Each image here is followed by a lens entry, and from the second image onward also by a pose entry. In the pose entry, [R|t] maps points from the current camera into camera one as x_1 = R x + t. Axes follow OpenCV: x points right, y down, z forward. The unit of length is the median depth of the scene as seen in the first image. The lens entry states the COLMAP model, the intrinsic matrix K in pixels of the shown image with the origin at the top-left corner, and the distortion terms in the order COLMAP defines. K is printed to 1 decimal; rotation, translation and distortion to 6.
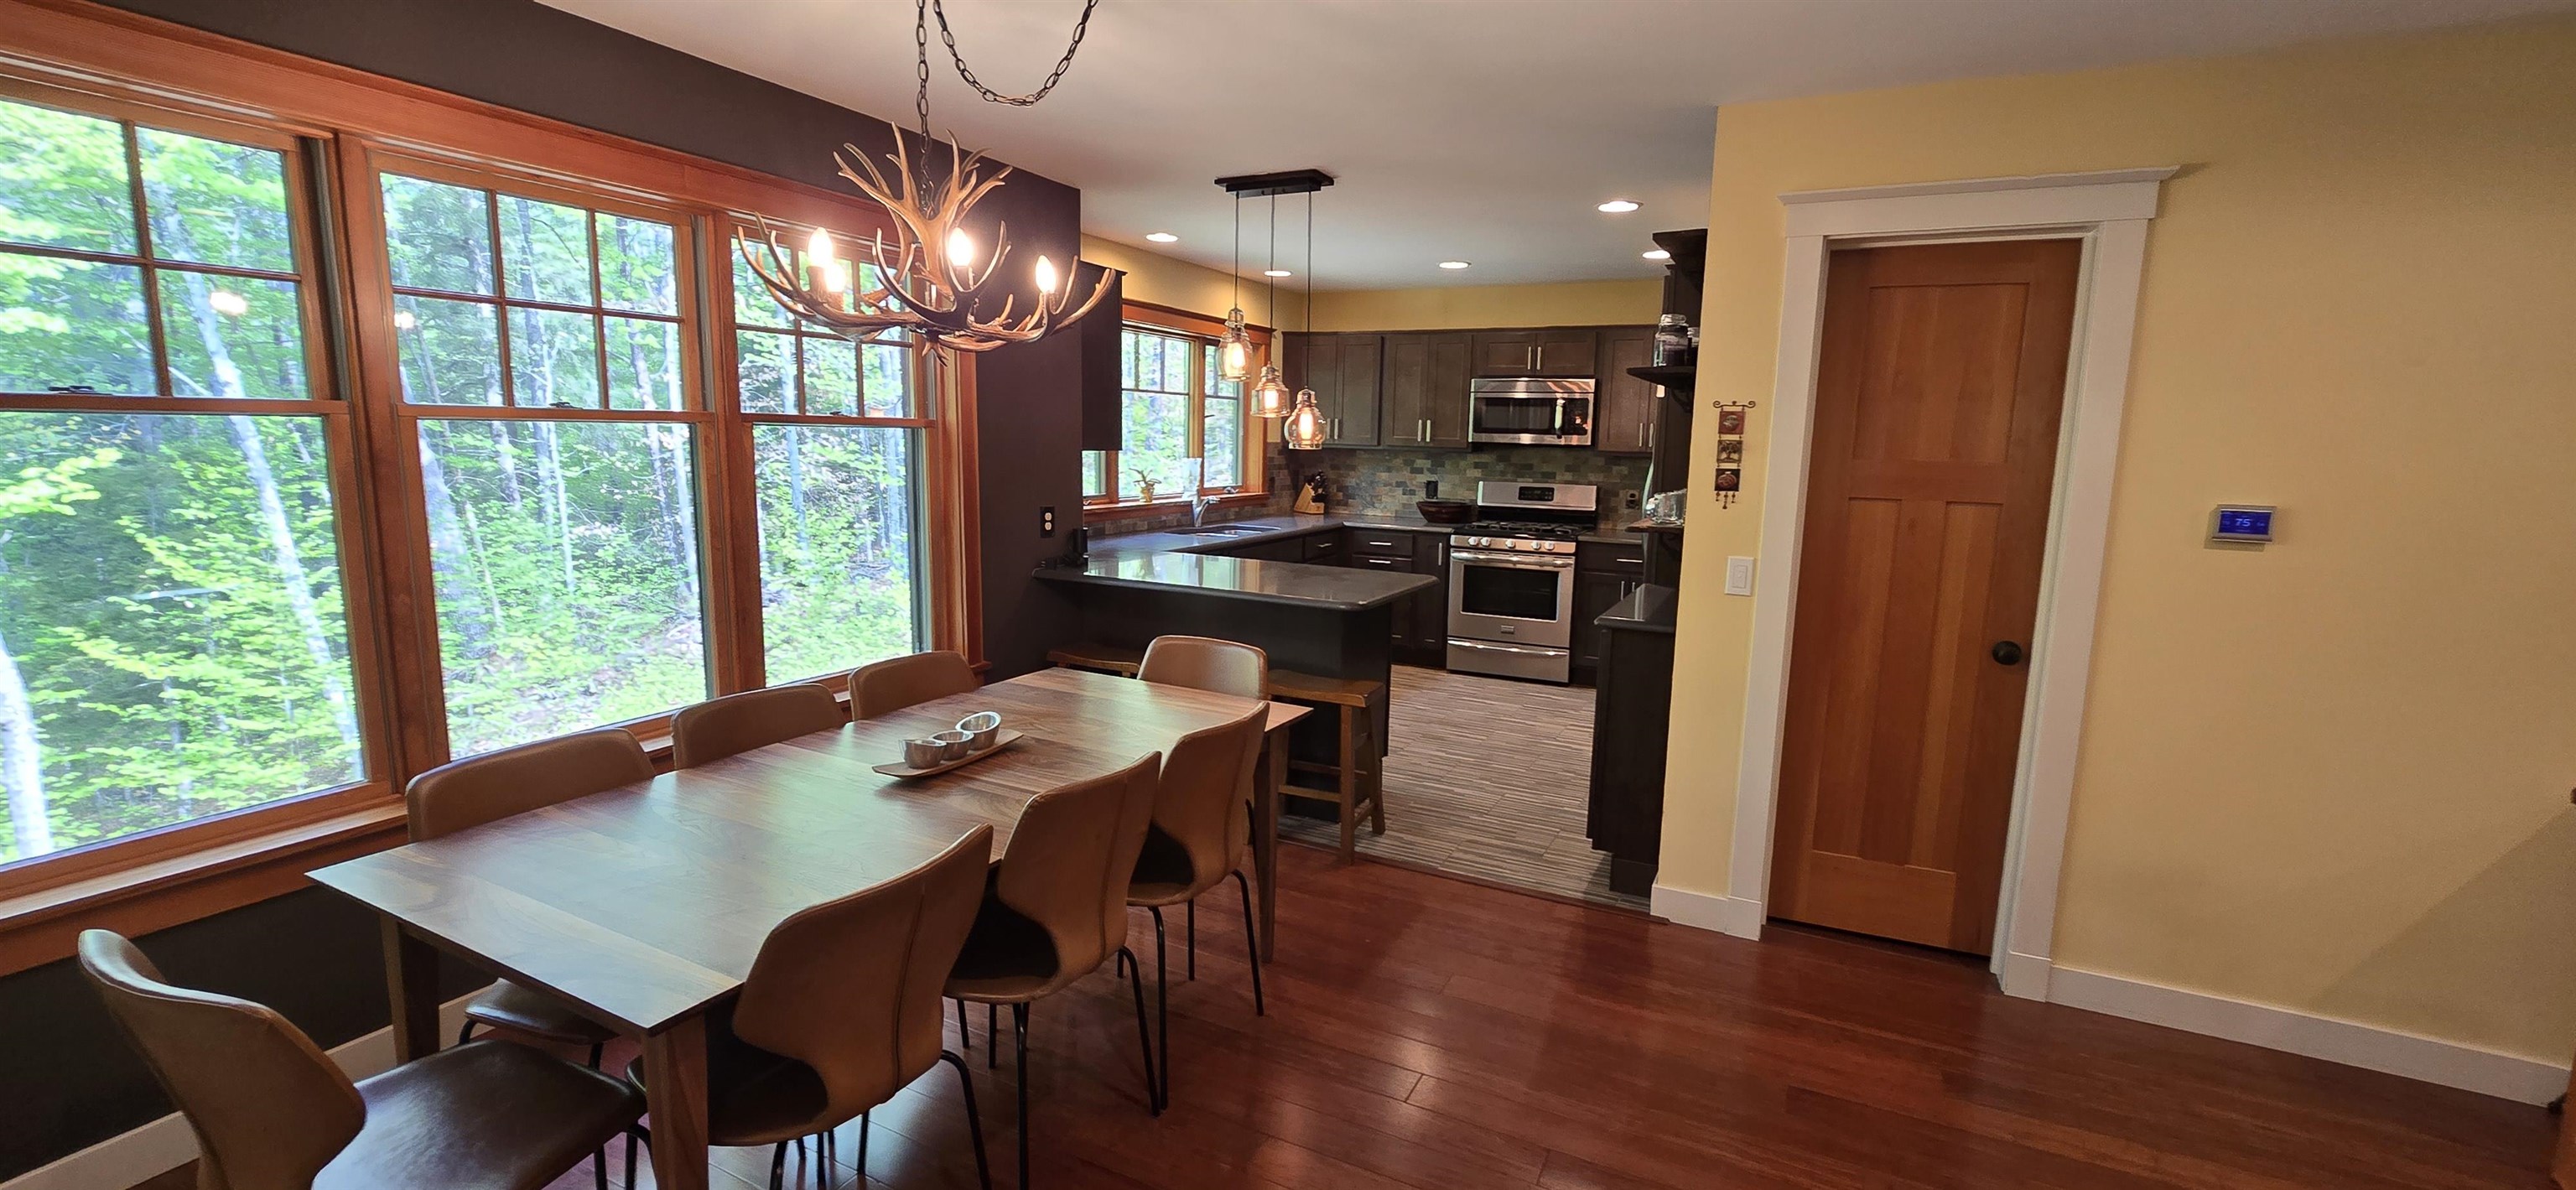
lens RADIAL K [[1064.9, 0, 1266.6], [0, 1064.9, 593.4], [0, 0, 1]] dist [0.000134, 0.000453]
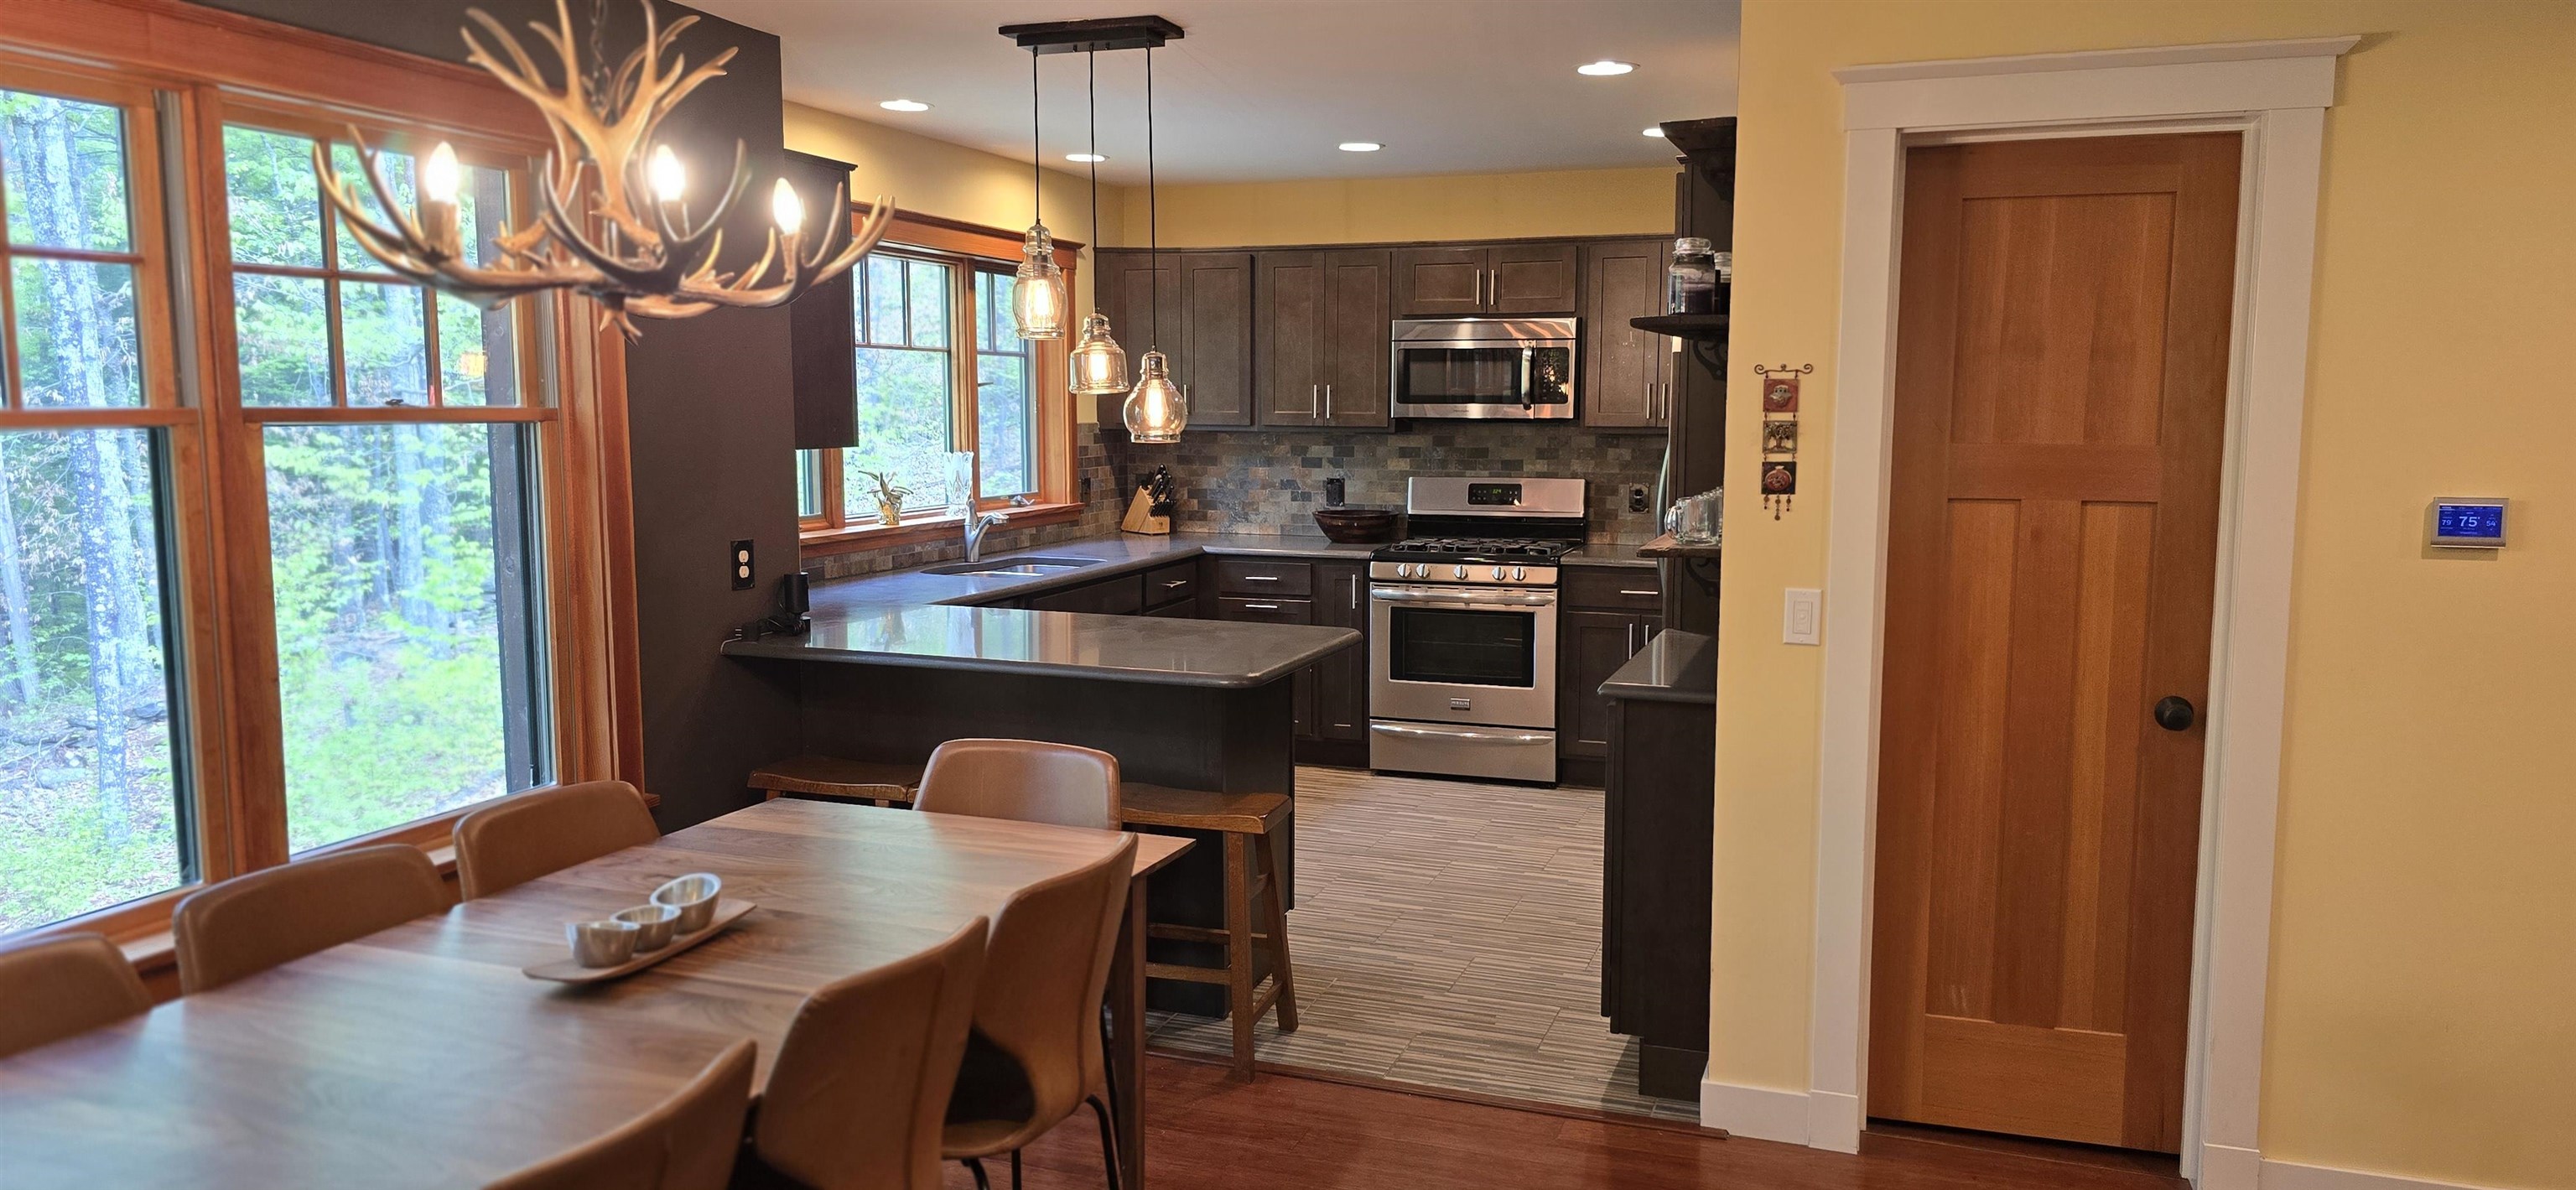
lens RADIAL K [[1712.1, 0, 1288.0], [0, 1712.1, 595.0], [0, 0, 1]] dist [0.080232, -0.071166]
pose [[0.991039, -0.032900, 0.129460, -0.012454], [0.037395, 0.998774, -0.032441, -0.002801], [-0.128234, 0.036991, 0.991054, -0.026470]]
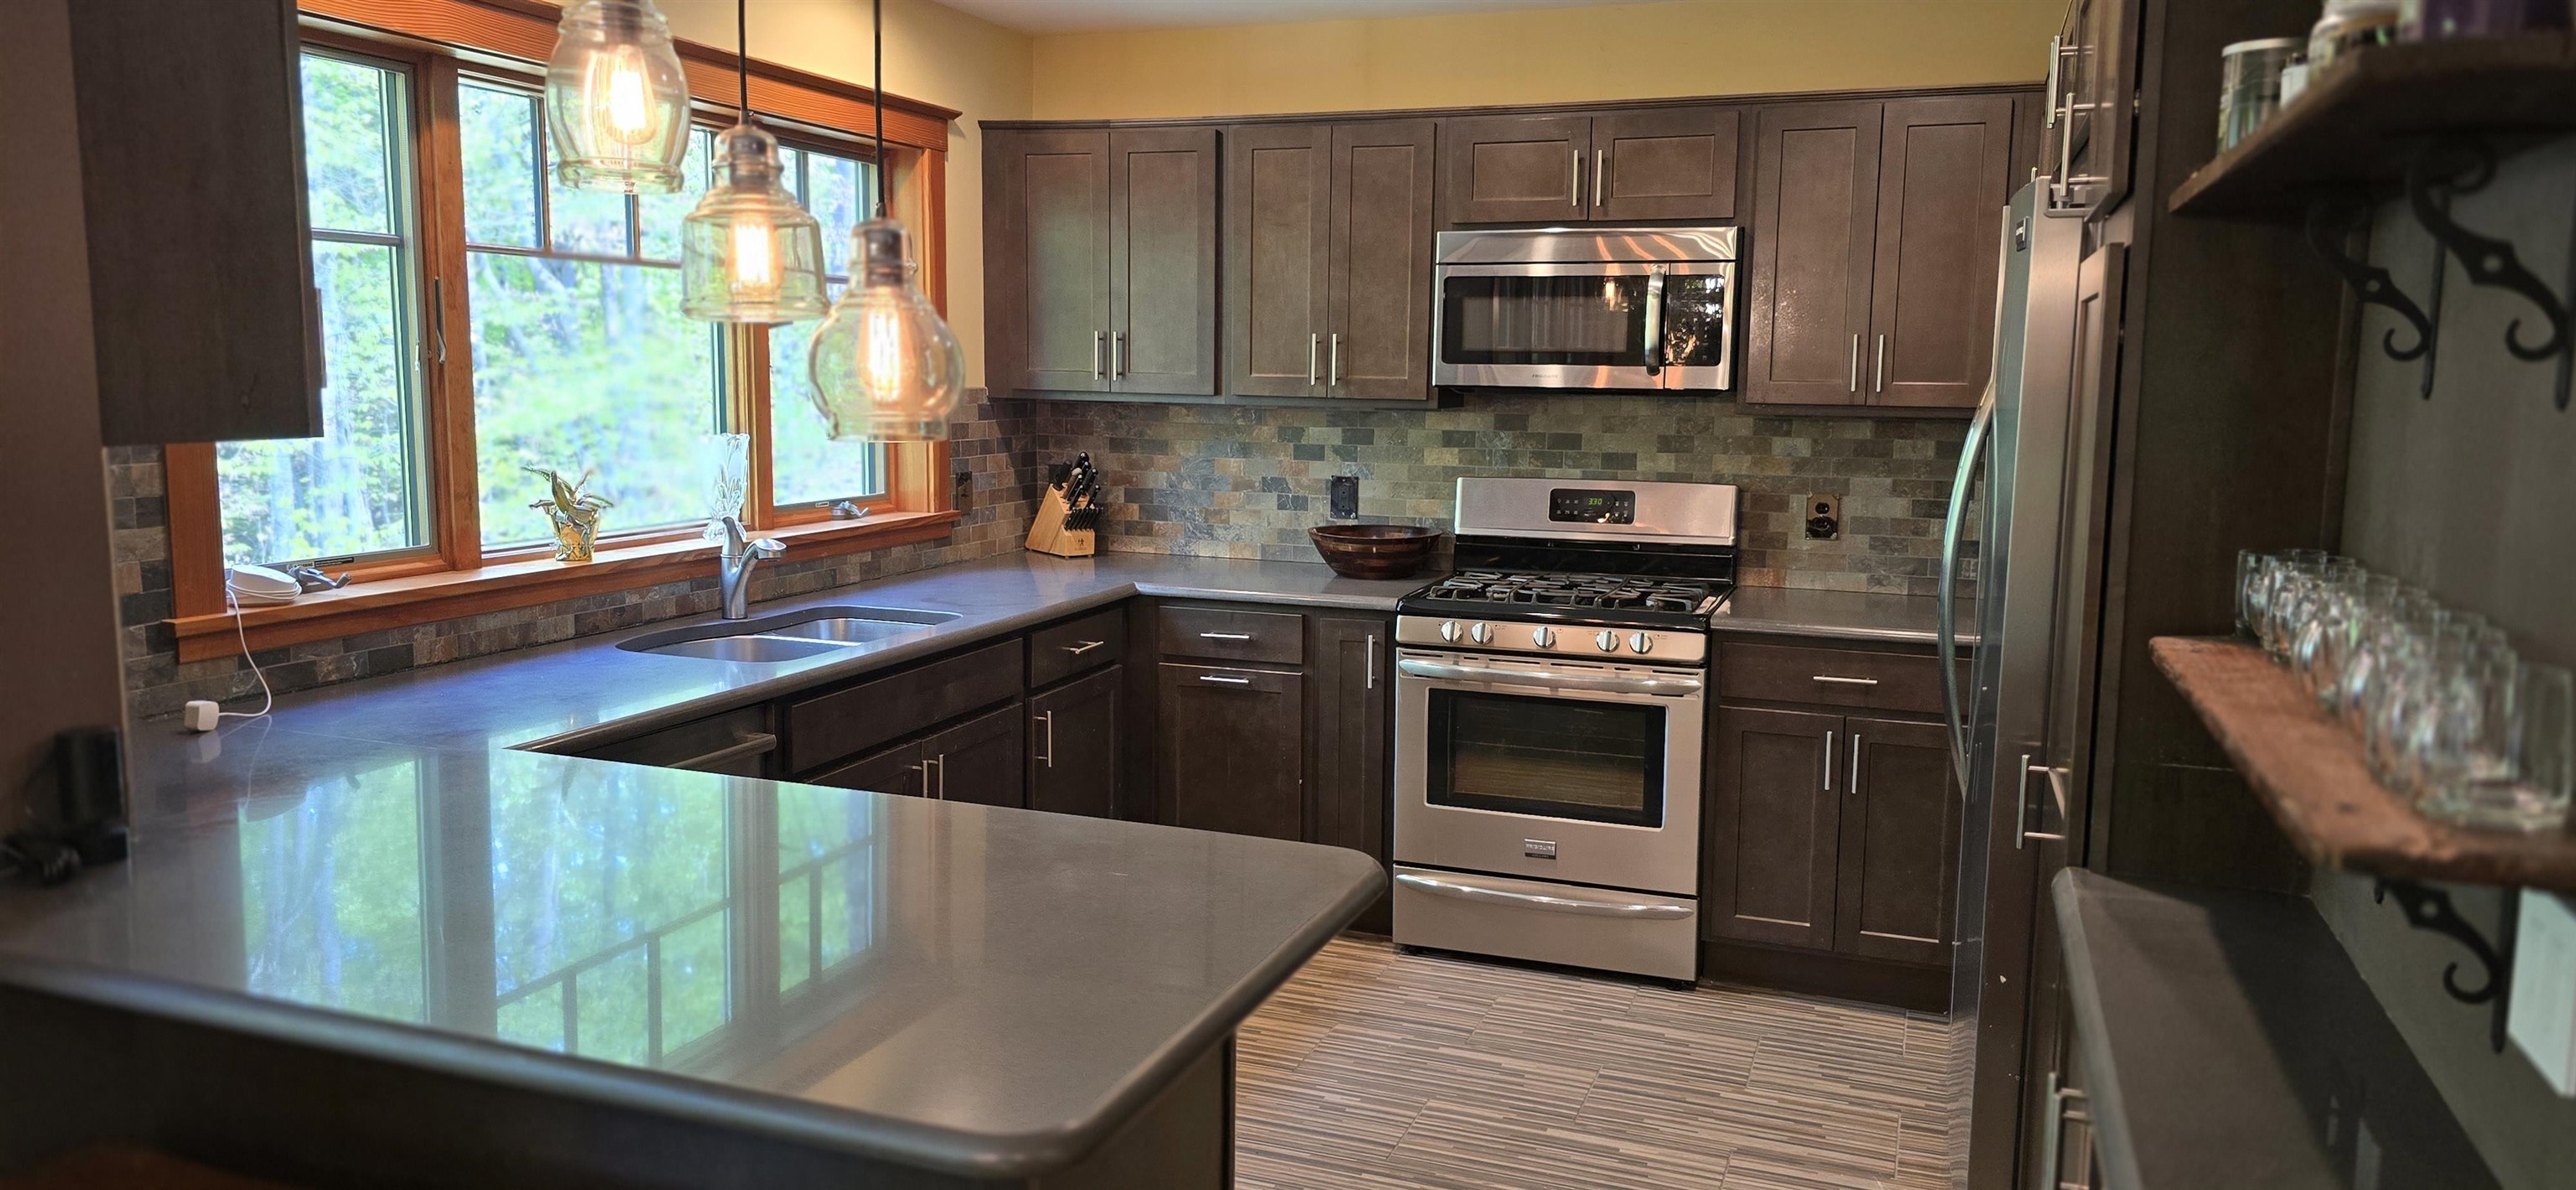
lens RADIAL K [[1737.0, 0, 1277.3], [0, 1737.0, 576.9], [0, 0, 1]] dist [0.082370, -0.001465]
pose [[0.993227, -0.022260, 0.114038, 0.060170], [0.025136, 0.999400, -0.023845, -0.061514], [-0.113438, 0.026550, 0.993190, 0.392476]]
